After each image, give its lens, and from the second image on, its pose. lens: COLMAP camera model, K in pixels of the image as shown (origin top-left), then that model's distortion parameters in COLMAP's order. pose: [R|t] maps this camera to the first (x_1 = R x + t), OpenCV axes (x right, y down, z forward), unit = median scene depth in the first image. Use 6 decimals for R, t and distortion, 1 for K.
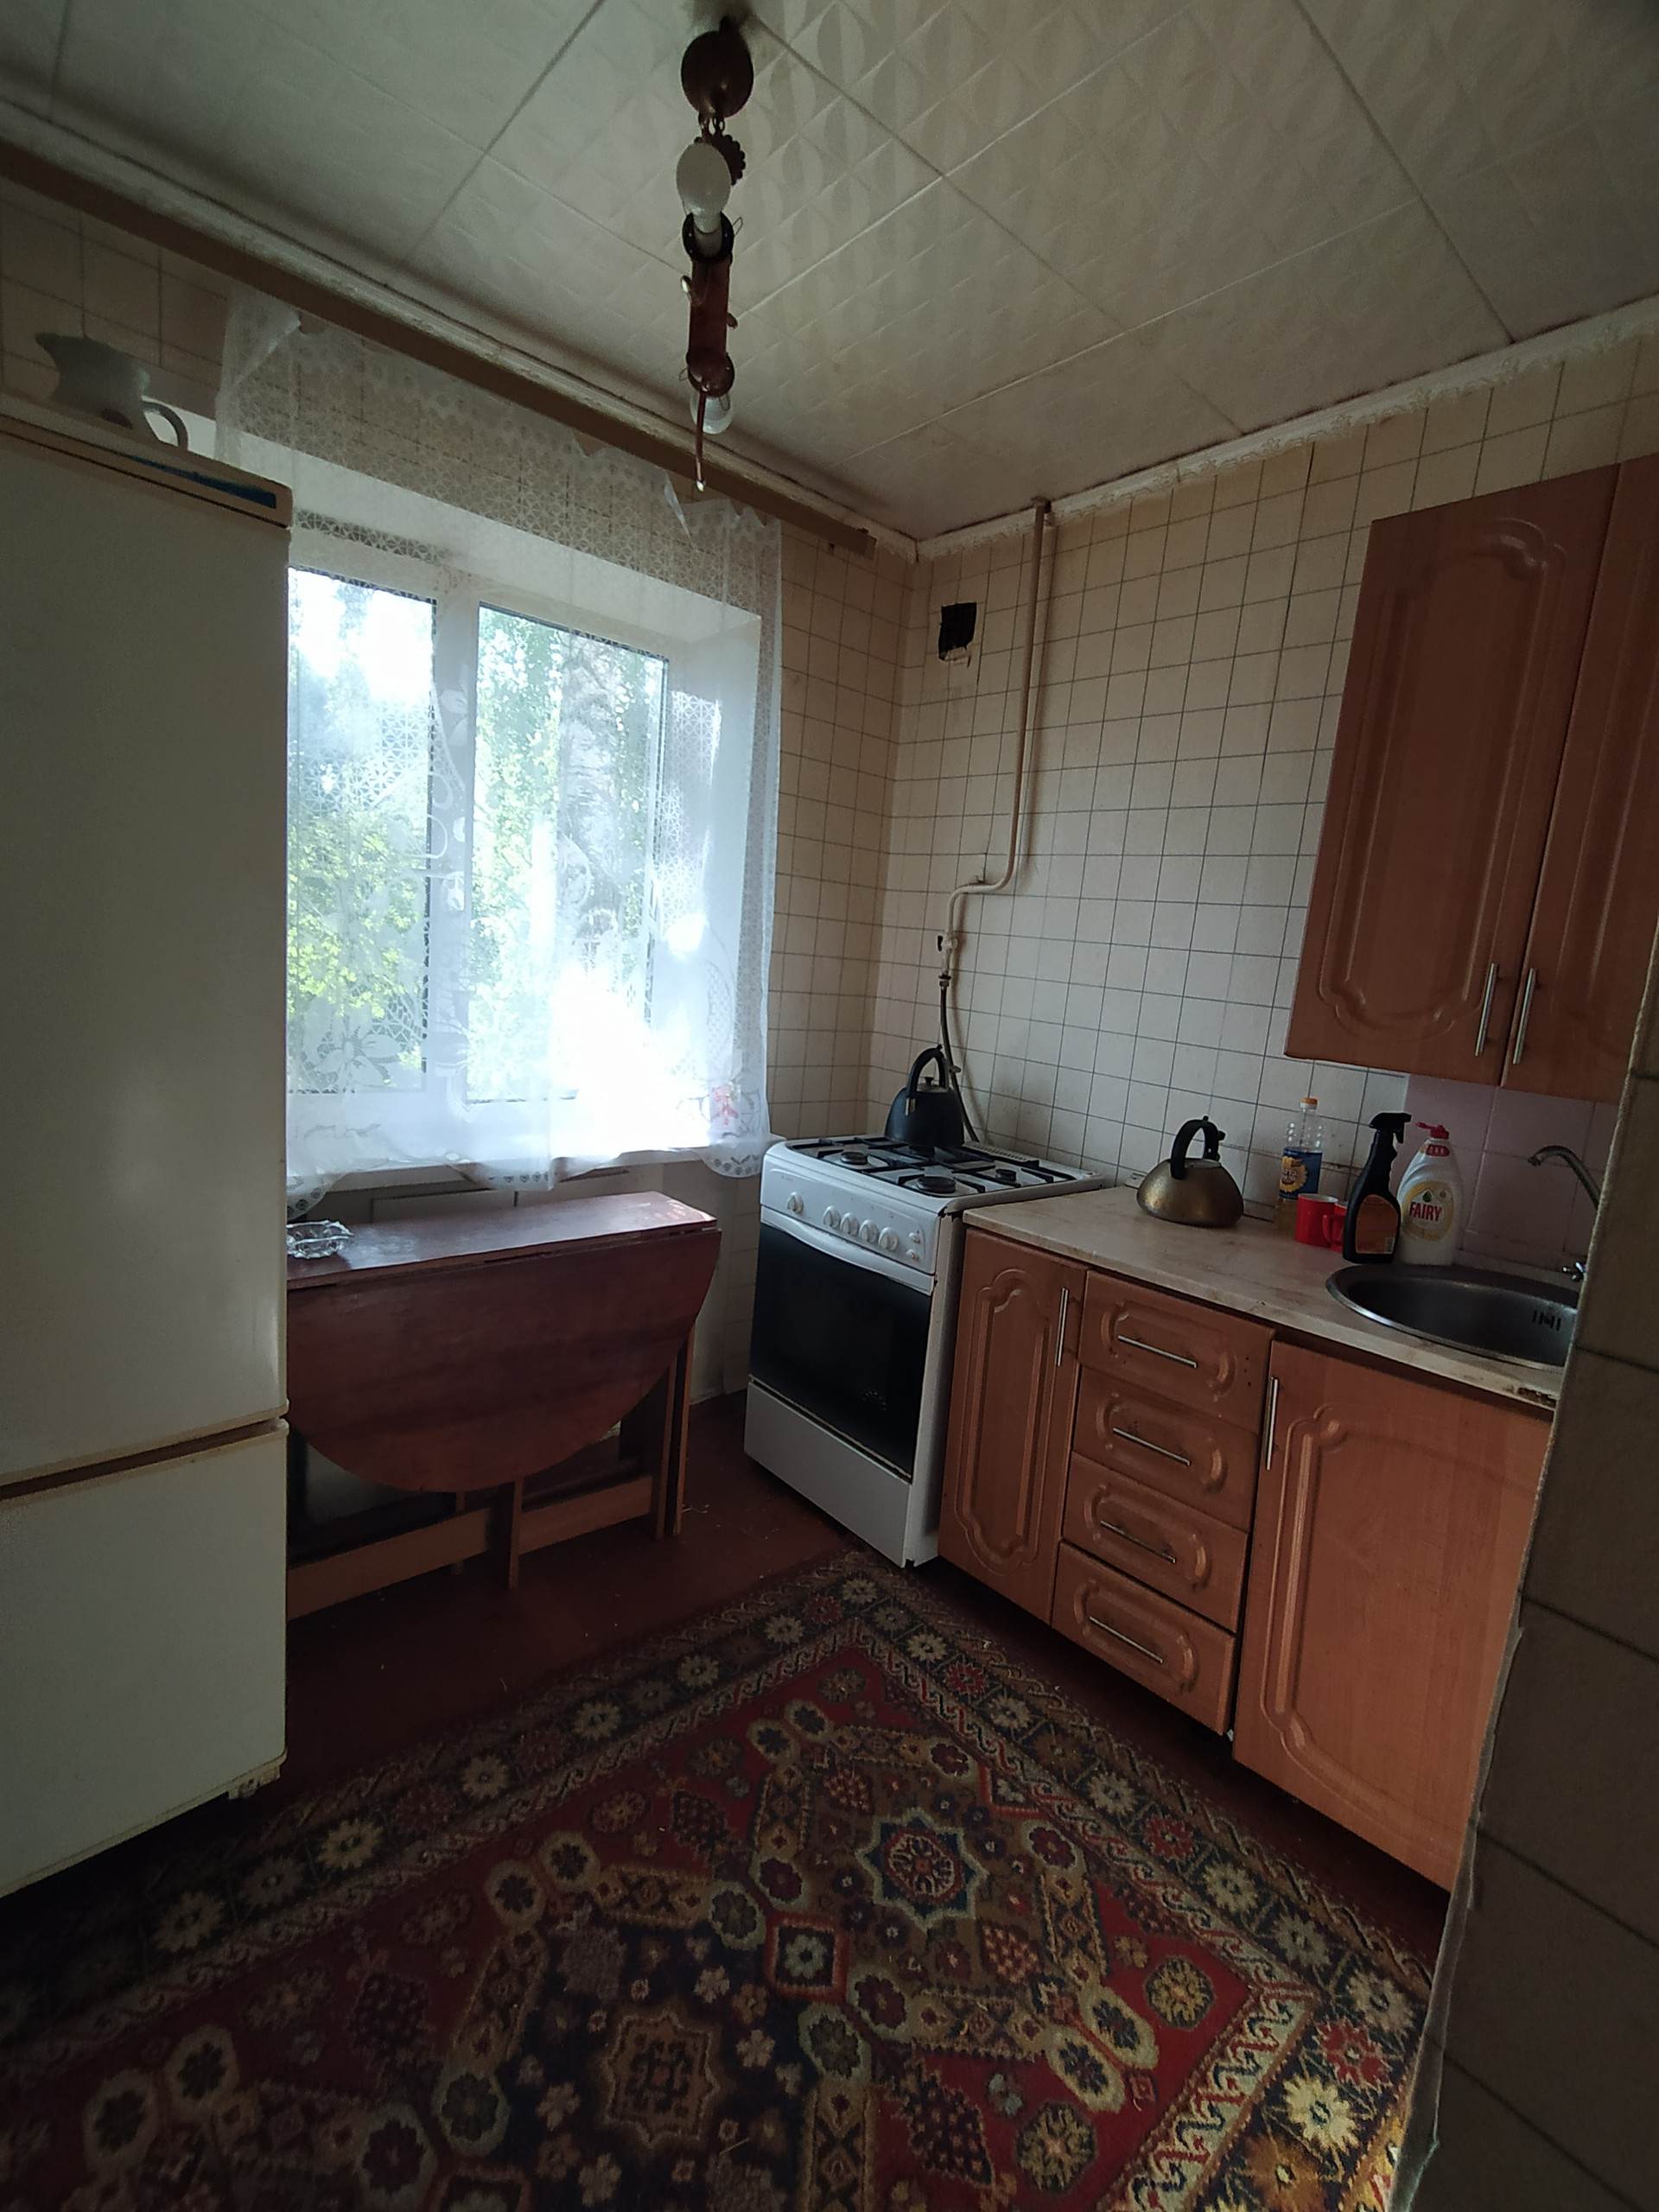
lens RADIAL K [[1009.5, 0, 830.7], [0, 1009.5, 1103.8], [0, 0, 1]] dist [-0.006470, 0.004734]
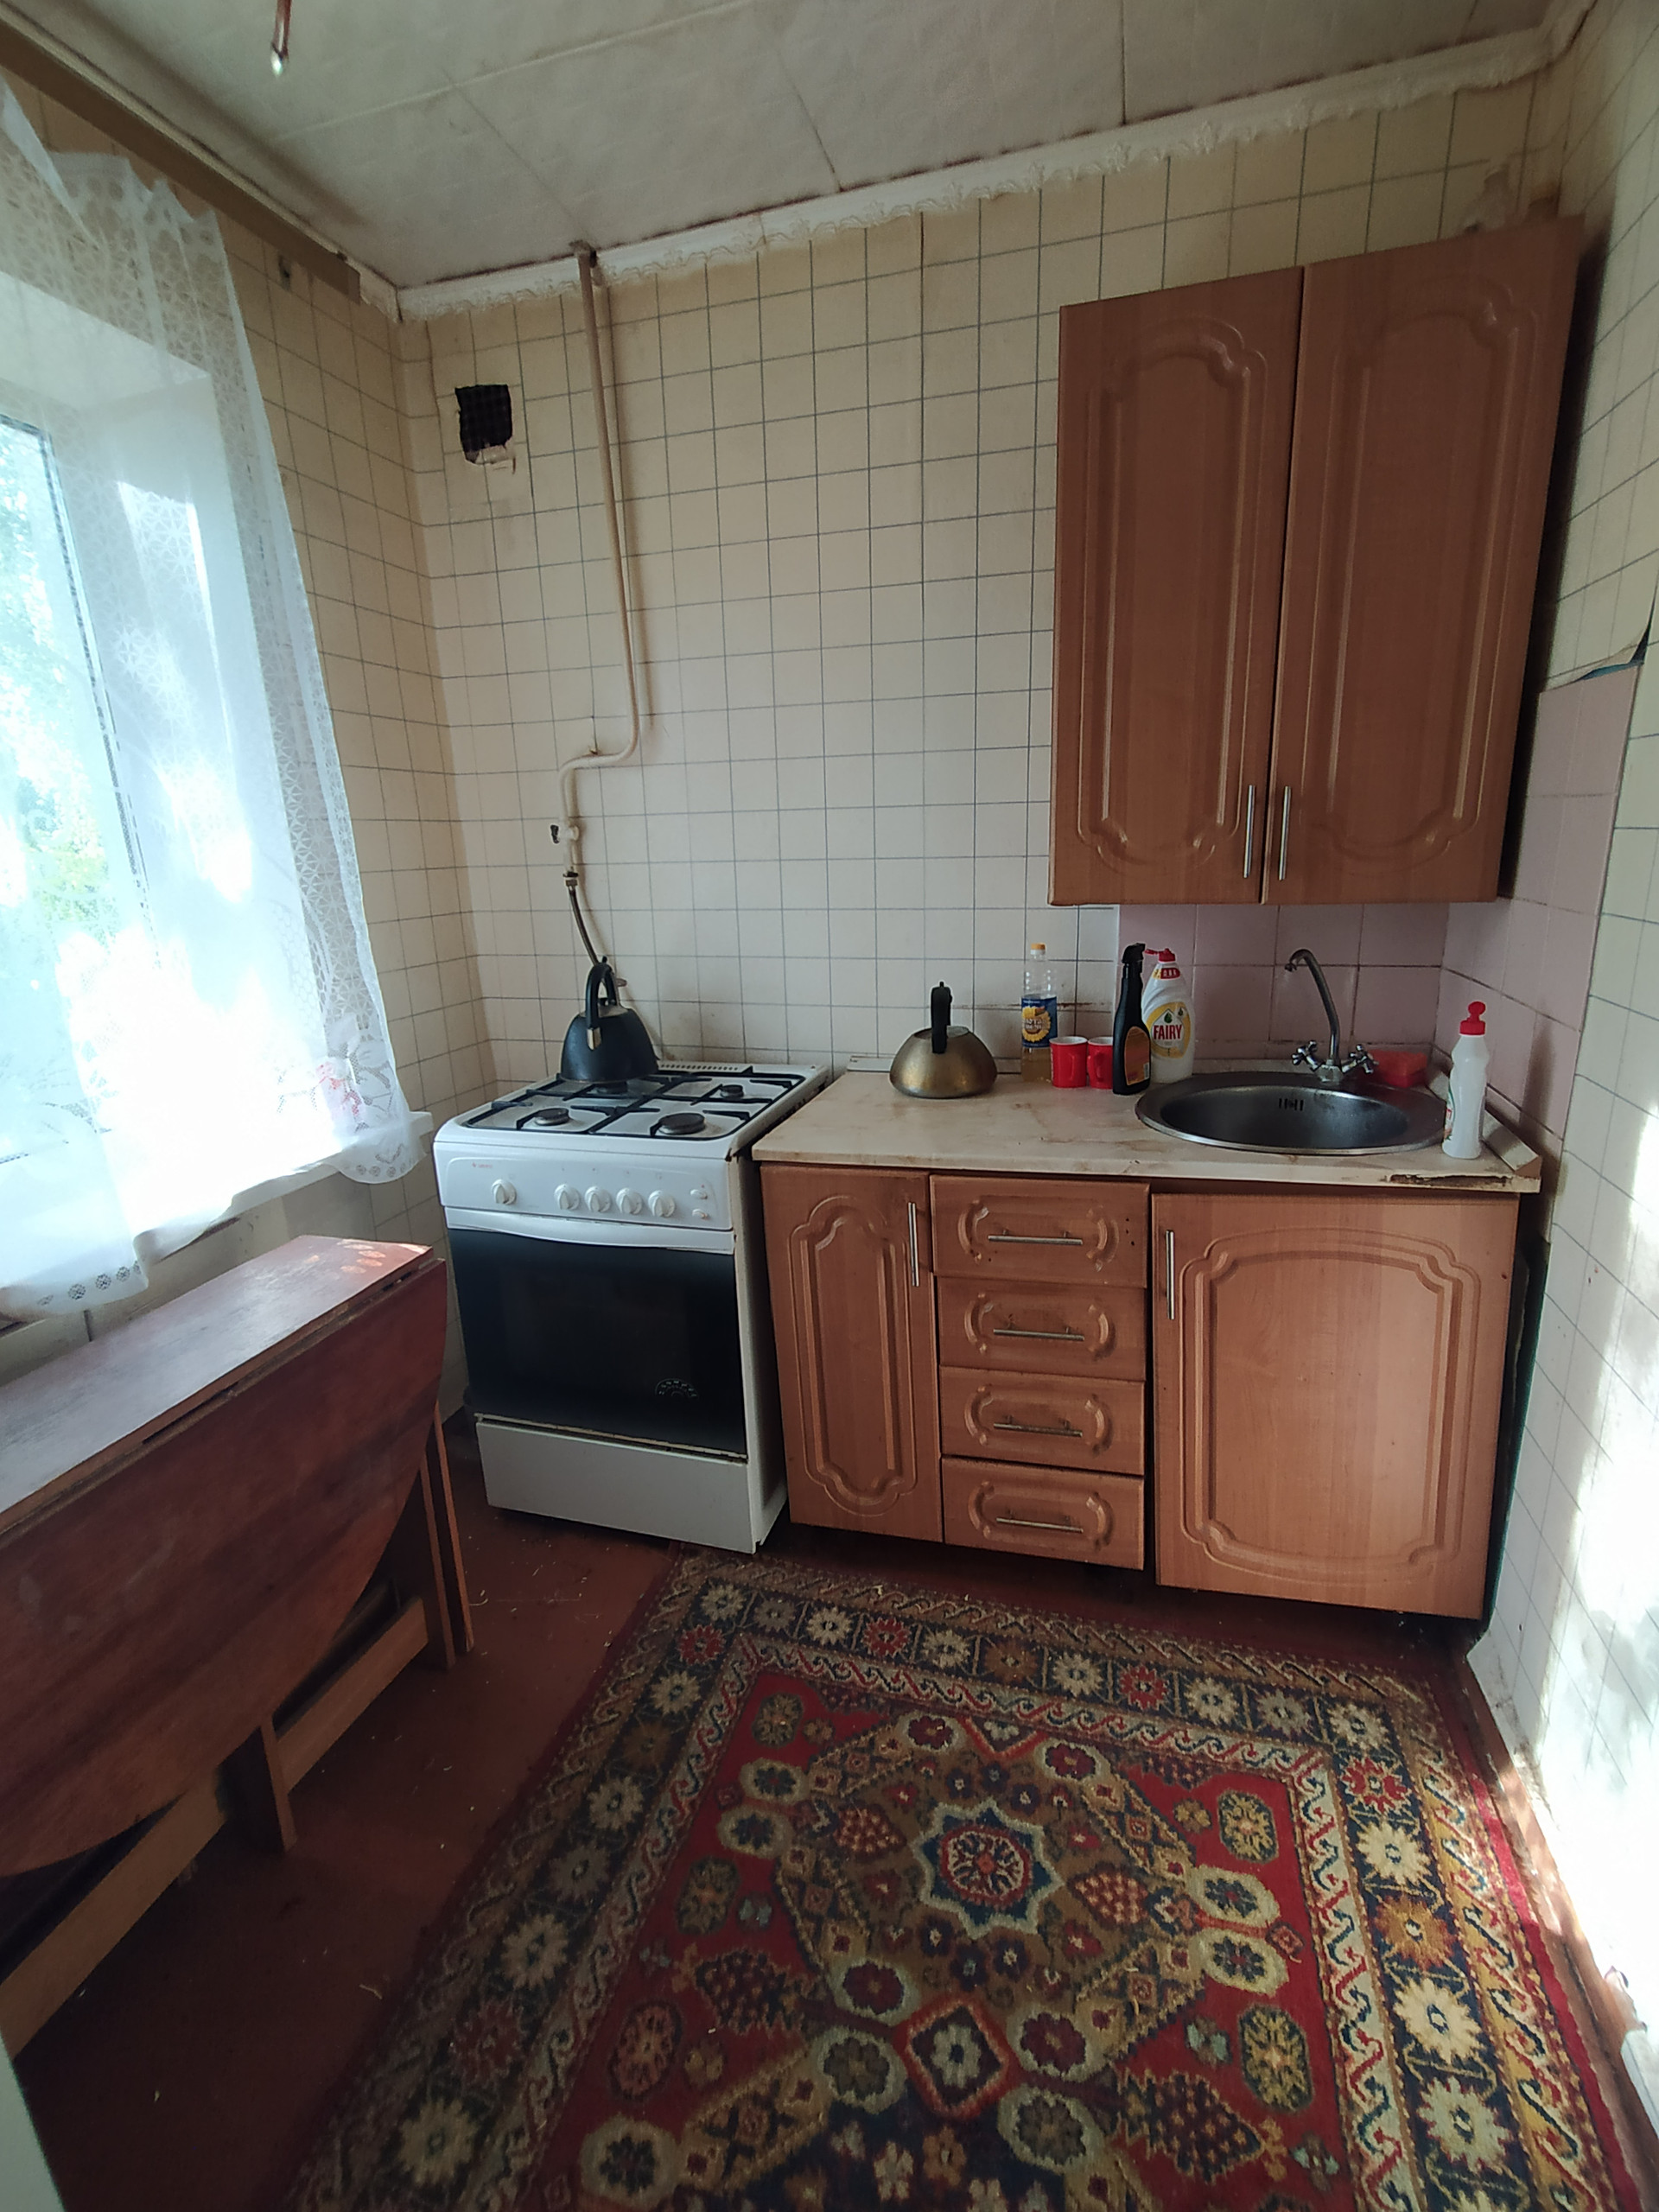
lens RADIAL K [[1009.5, 0, 827.4], [0, 1009.5, 1098.0], [0, 0, 1]] dist [-0.006470, 0.004734]
pose [[0.836055, -0.248600, 0.489091, -0.244345], [0.190507, 0.967527, 0.166129, -0.069902], [-0.514509, -0.045718, 0.856266, 0.270447]]
